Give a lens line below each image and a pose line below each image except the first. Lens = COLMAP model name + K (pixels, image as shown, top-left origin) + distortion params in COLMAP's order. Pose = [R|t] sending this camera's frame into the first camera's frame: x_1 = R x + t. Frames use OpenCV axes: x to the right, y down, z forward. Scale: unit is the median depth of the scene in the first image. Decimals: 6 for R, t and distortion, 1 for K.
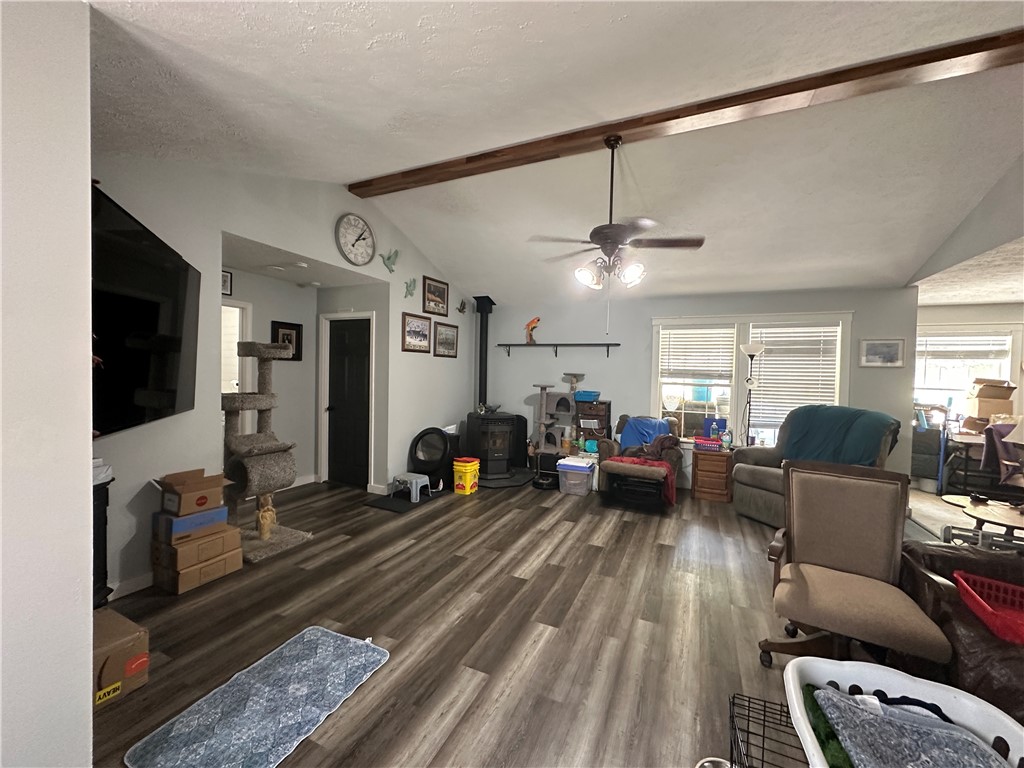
lens RADIAL K [[408.7, 0, 512.0], [0, 408.7, 384.0], [0, 0, 1]] dist [-0.003288, 0.000096]
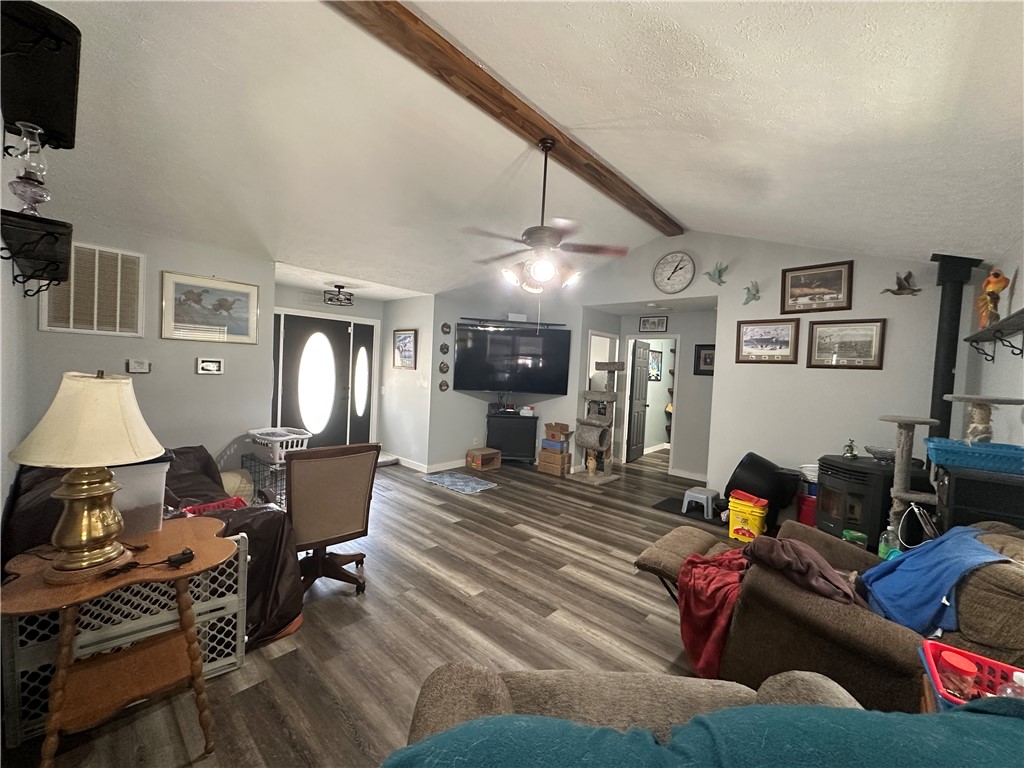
lens RADIAL K [[408.7, 0, 512.0], [0, 408.7, 384.0], [0, 0, 1]] dist [-0.003288, 0.000096]
pose [[-0.298201, -0.002466, -0.954500, 0.895666], [-0.081281, 0.996430, 0.022819, -0.013819], [0.951036, 0.084388, -0.297337, 0.919226]]
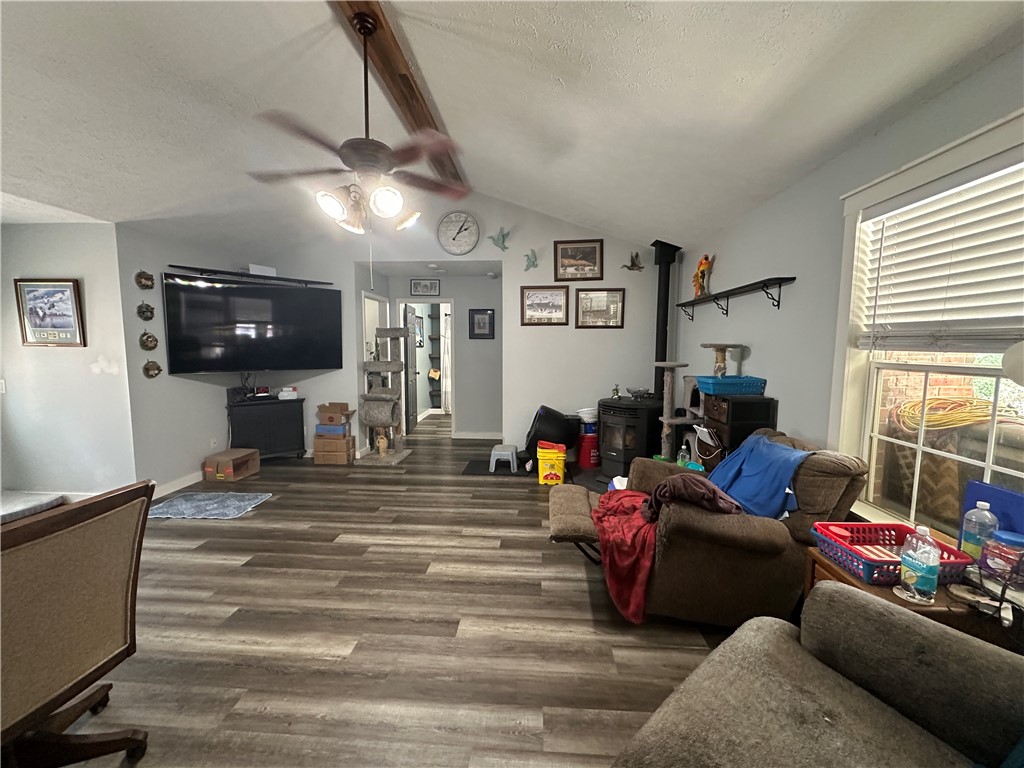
lens RADIAL K [[408.7, 0, 512.0], [0, 408.7, 384.0], [0, 0, 1]] dist [-0.003288, 0.000096]
pose [[0.360332, 0.067267, -0.930396, 0.775509], [-0.021881, 0.997732, 0.063661, -0.000249], [0.932568, -0.002581, 0.360986, 0.710772]]
